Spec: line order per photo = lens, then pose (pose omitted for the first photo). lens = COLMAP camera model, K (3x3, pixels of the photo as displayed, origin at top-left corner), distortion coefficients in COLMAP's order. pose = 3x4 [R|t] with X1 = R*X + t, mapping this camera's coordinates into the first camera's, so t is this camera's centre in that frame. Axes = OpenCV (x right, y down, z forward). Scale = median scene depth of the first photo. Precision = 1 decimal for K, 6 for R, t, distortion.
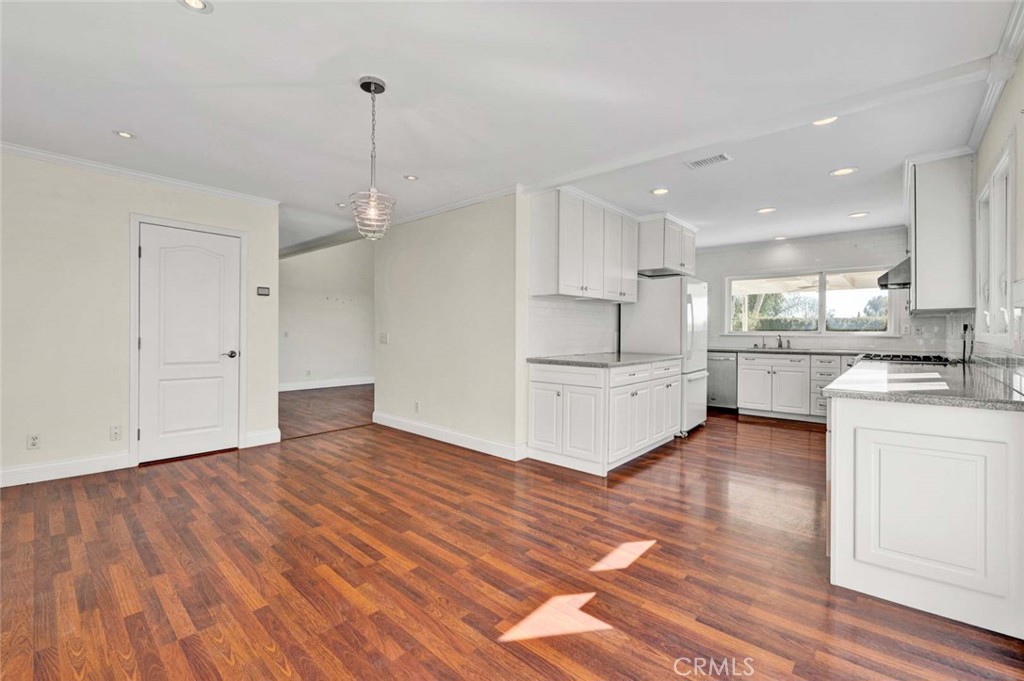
lens RADIAL K [[431.7, 0, 496.1], [0, 431.7, 328.5], [0, 0, 1]] dist [-0.013340, 0.000437]
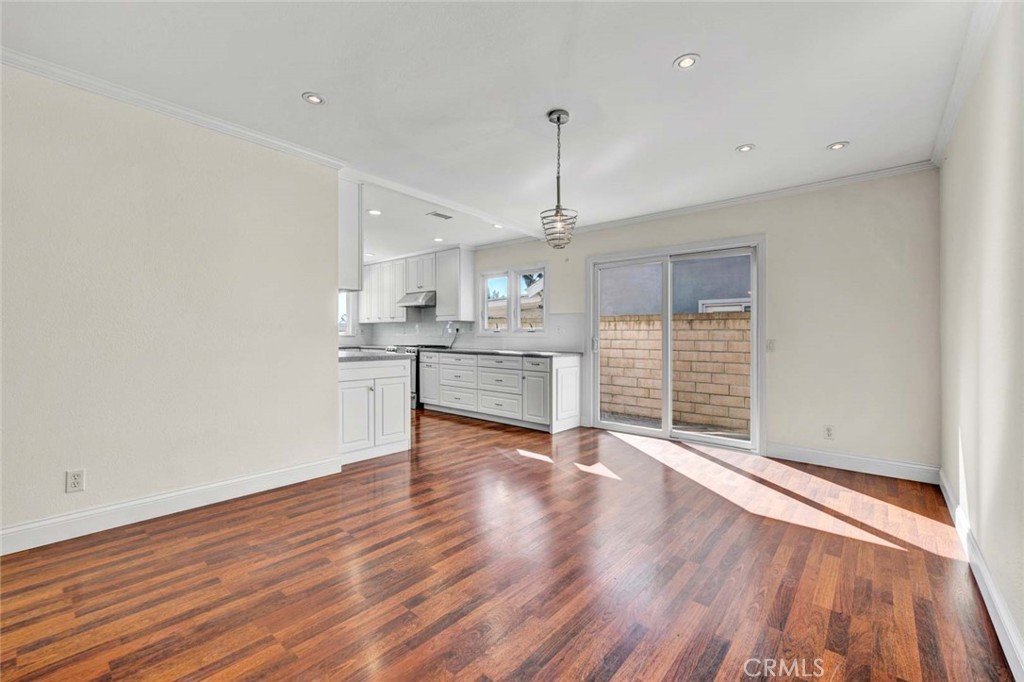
lens RADIAL K [[423.5, 0, 508.5], [0, 423.5, 327.1], [0, 0, 1]] dist [-0.000654, 0.000196]
pose [[-0.029219, 0.022270, 0.999325, -0.867187], [-0.009840, 0.999697, -0.022566, 0.024705], [-0.999525, -0.010492, -0.028991, 0.698172]]
